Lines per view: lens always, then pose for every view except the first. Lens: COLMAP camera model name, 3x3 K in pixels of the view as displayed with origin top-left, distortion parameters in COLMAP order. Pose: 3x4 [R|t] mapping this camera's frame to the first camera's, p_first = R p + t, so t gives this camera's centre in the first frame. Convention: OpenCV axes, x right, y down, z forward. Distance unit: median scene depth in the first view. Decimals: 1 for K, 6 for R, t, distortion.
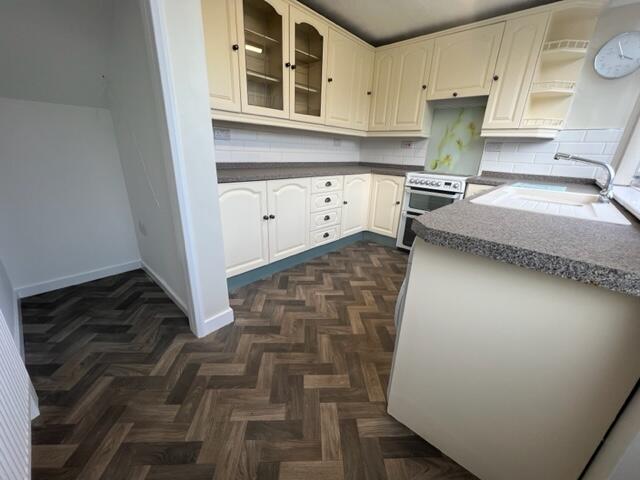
lens RADIAL K [[255.1, 0, 322.0], [0, 255.1, 241.1], [0, 0, 1]] dist [-0.001697, -0.000200]
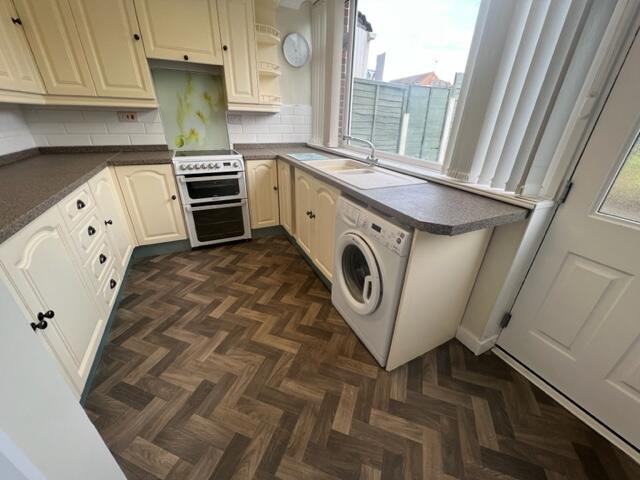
lens RADIAL K [[255.1, 0, 322.0], [0, 255.1, 241.1], [0, 0, 1]] dist [-0.001697, -0.000200]
pose [[0.373176, -0.435696, 0.819090, -0.282547], [0.302829, 0.891716, 0.336359, -0.188770], [-0.876946, 0.122523, 0.464708, 0.300601]]
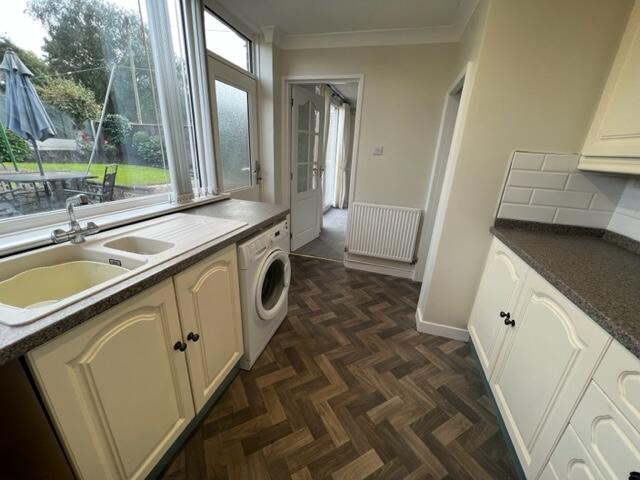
lens RADIAL K [[255.1, 0, 322.0], [0, 255.1, 241.1], [0, 0, 1]] dist [-0.001697, -0.000200]
pose [[-0.892403, 0.066171, -0.446361, 0.392185], [-0.231858, 0.781378, 0.579387, -0.425559], [0.387116, 0.620539, -0.681962, 0.974536]]
